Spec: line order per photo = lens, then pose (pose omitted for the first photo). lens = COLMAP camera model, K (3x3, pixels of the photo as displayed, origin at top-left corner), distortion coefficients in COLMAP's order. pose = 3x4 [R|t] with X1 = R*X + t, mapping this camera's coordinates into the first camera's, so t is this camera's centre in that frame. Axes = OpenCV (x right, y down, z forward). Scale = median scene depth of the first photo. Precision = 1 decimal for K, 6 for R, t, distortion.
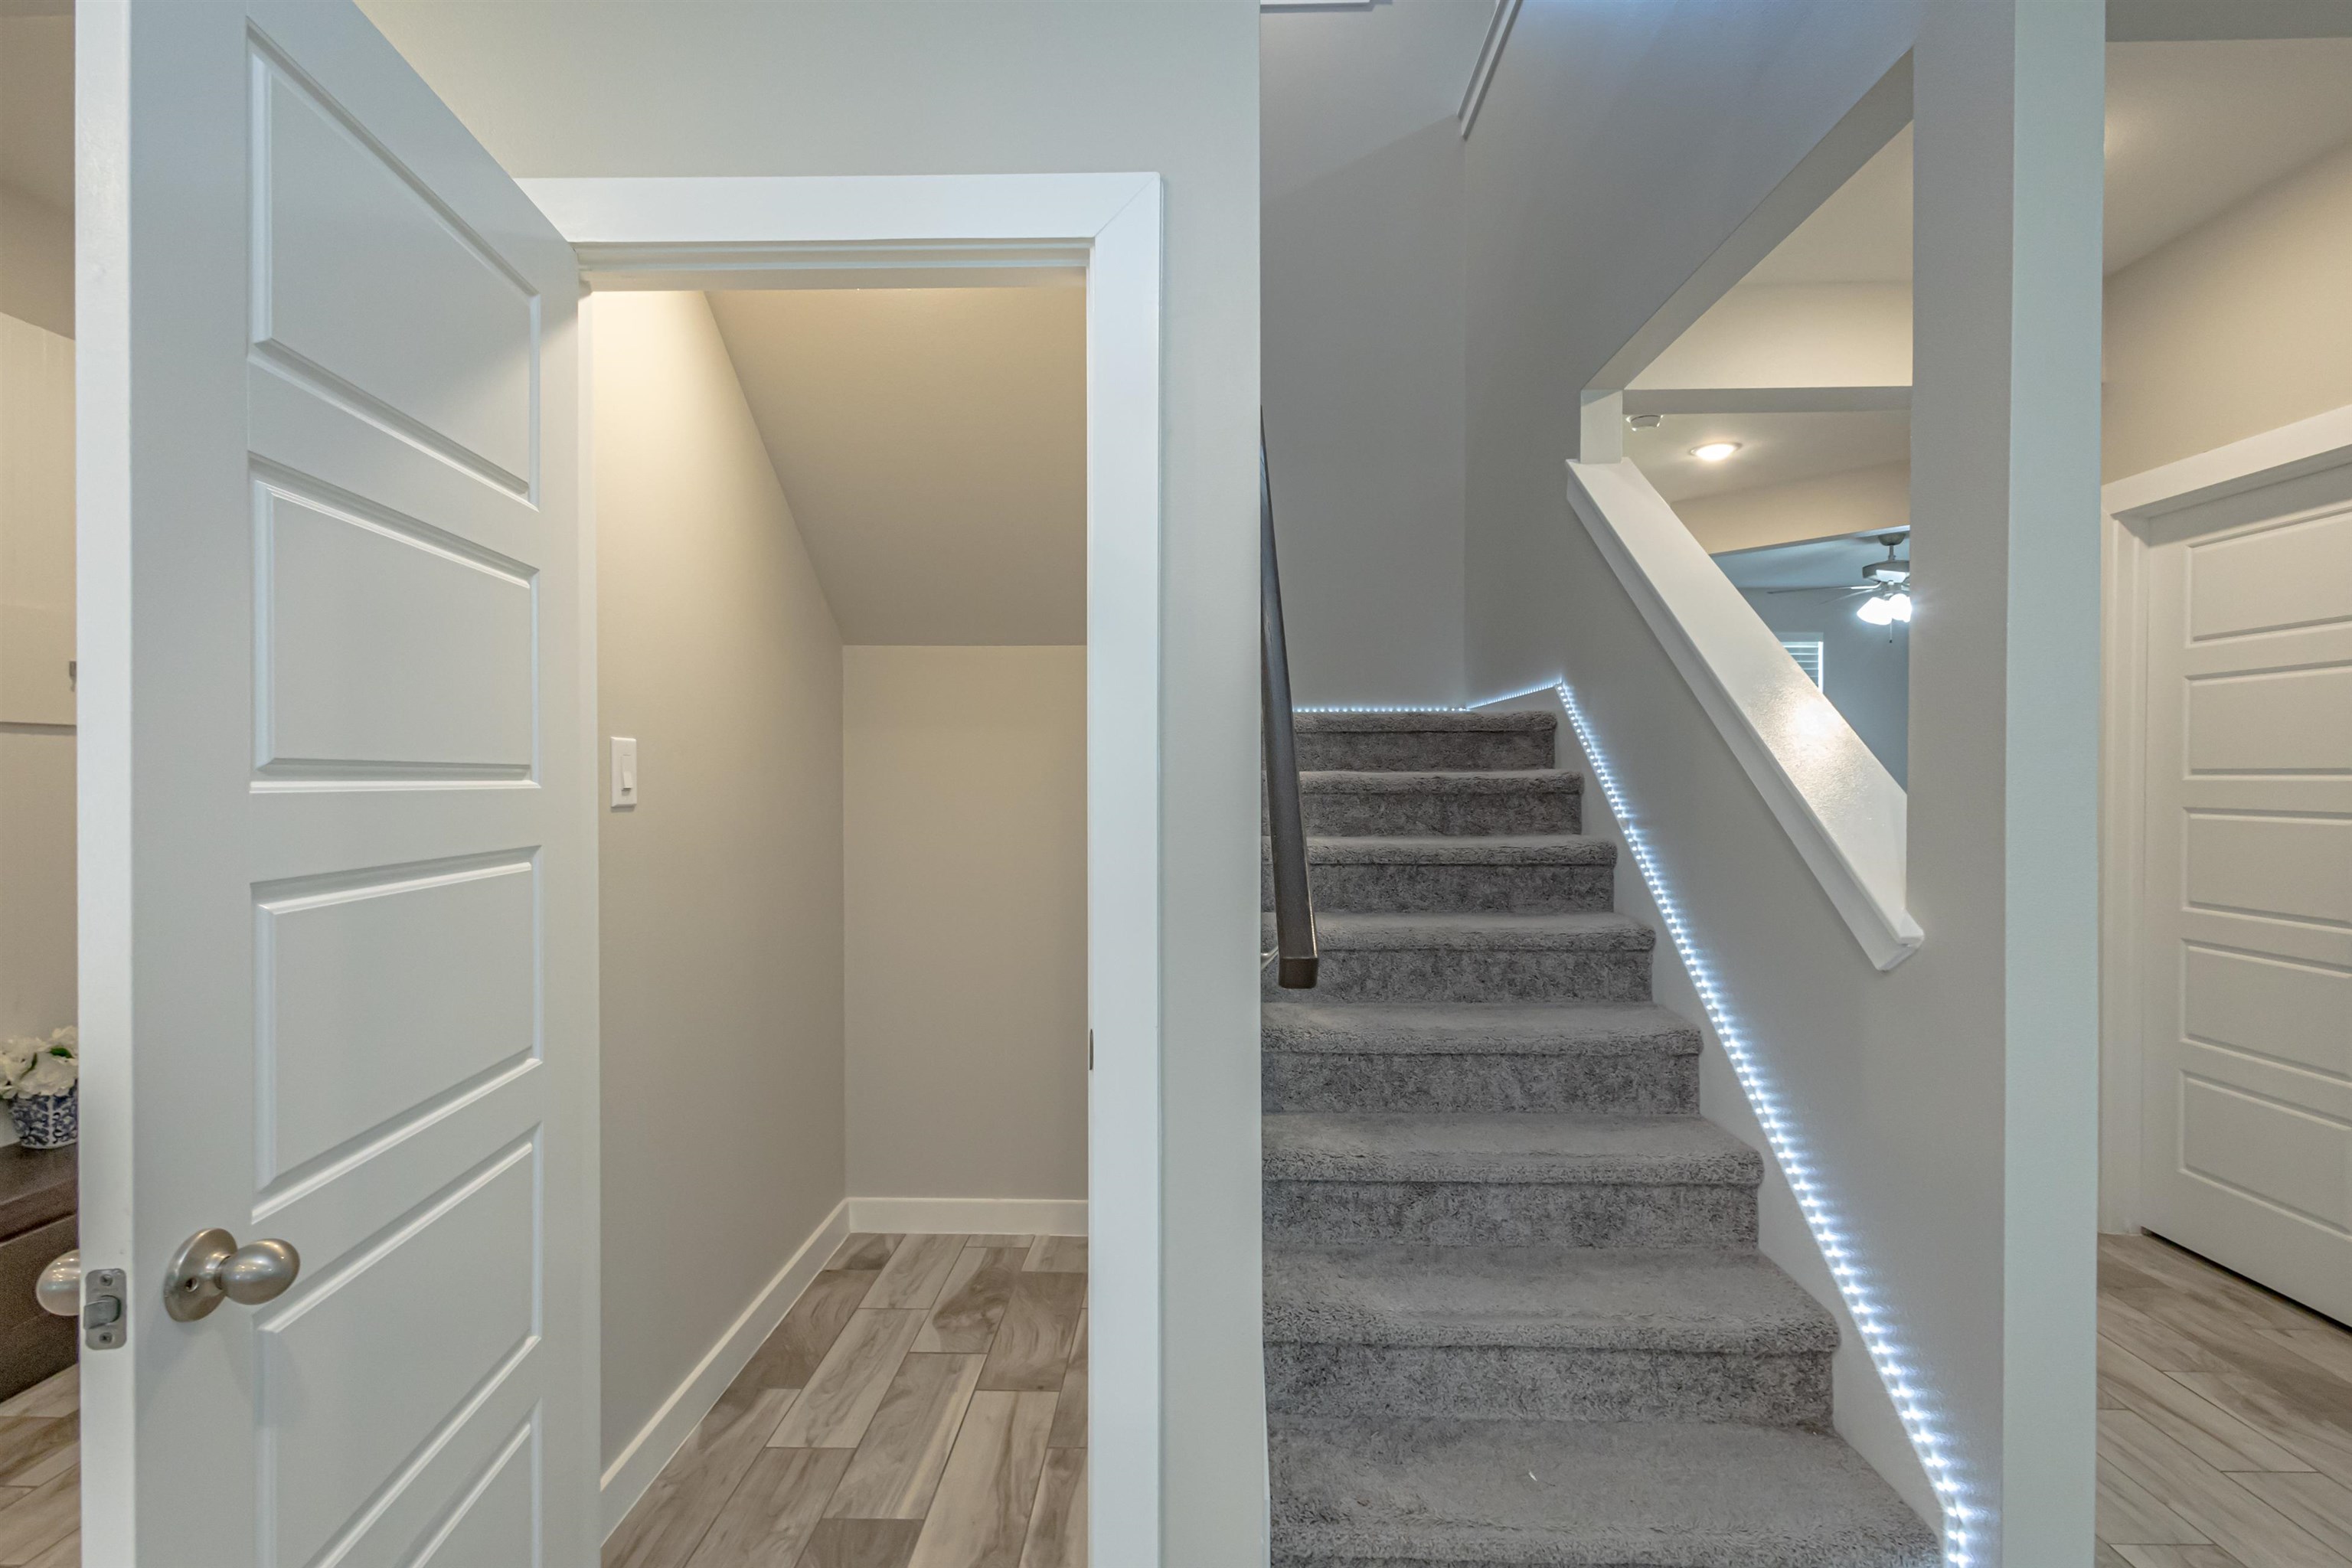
lens RADIAL K [[1082.9, 0, 1176.0], [0, 1082.9, 784.0], [0, 0, 1]] dist [0.003370, -0.001456]
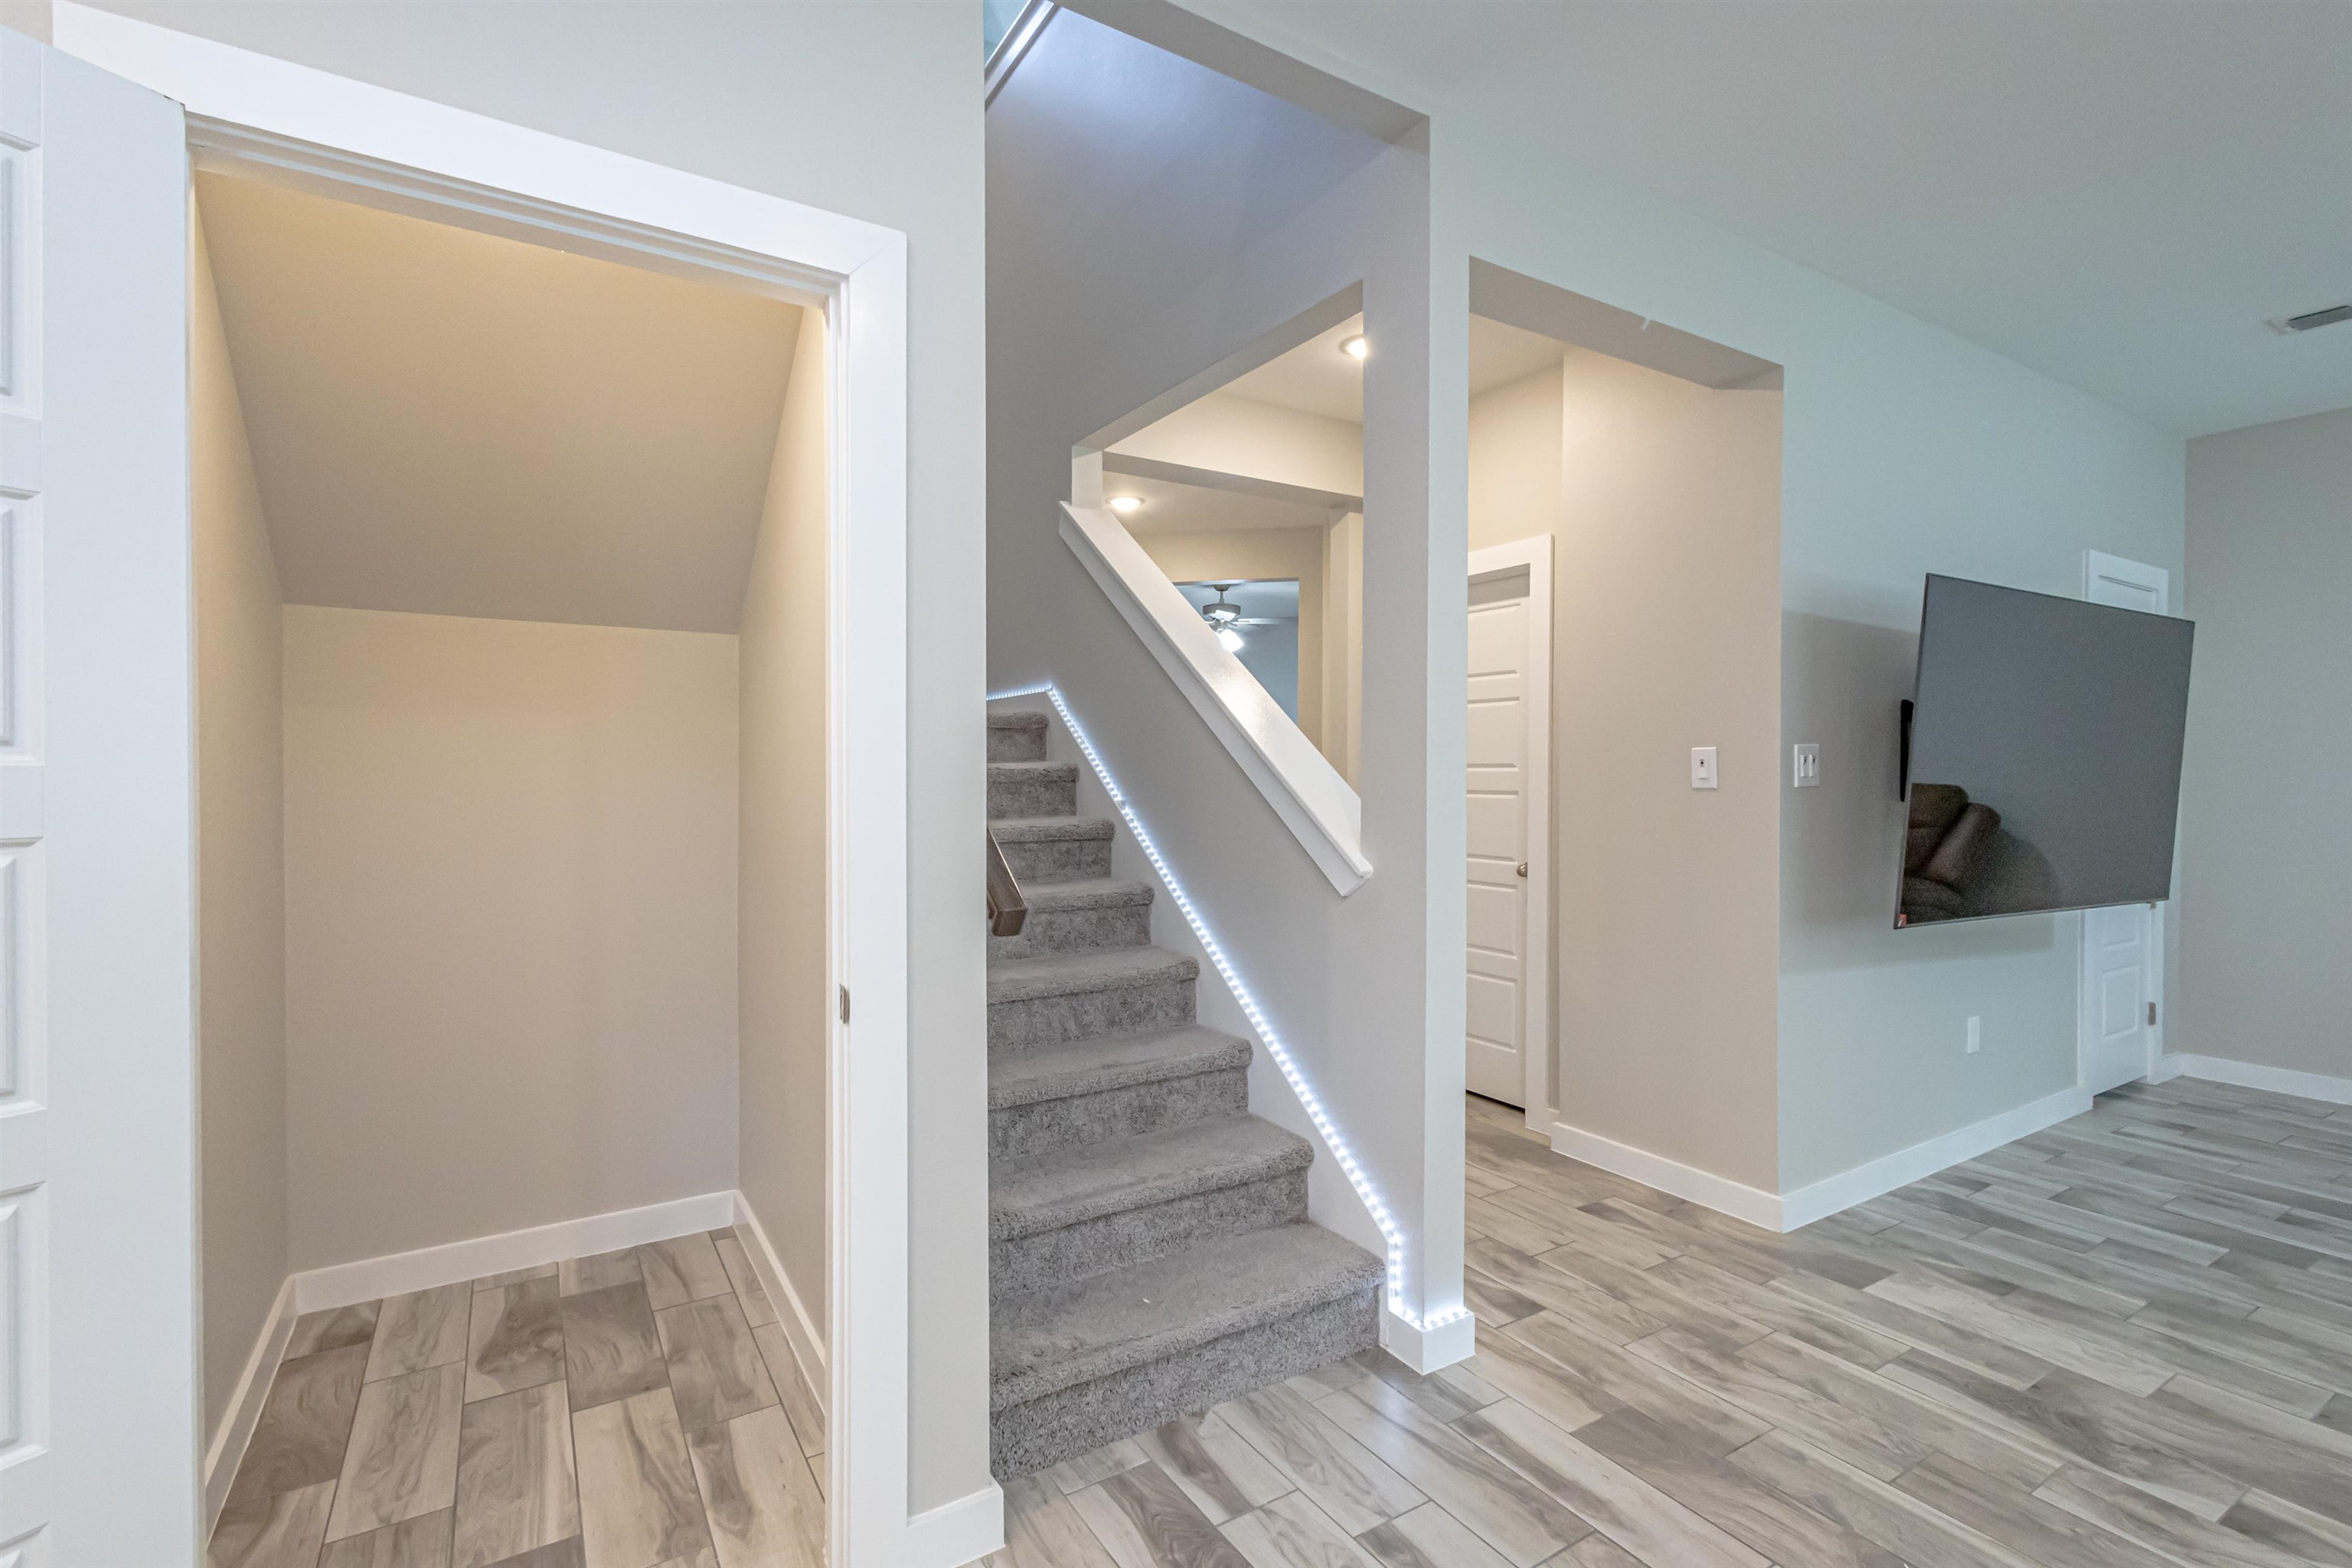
lens RADIAL K [[1067.5, 0, 1176.0], [0, 1067.5, 784.0], [0, 0, 1]] dist [-0.001532, -0.000810]
pose [[0.832812, -0.004413, 0.553538, -0.270983], [0.002908, 0.999989, 0.003596, 0.010554], [-0.553548, -0.001385, 0.832816, -0.066843]]
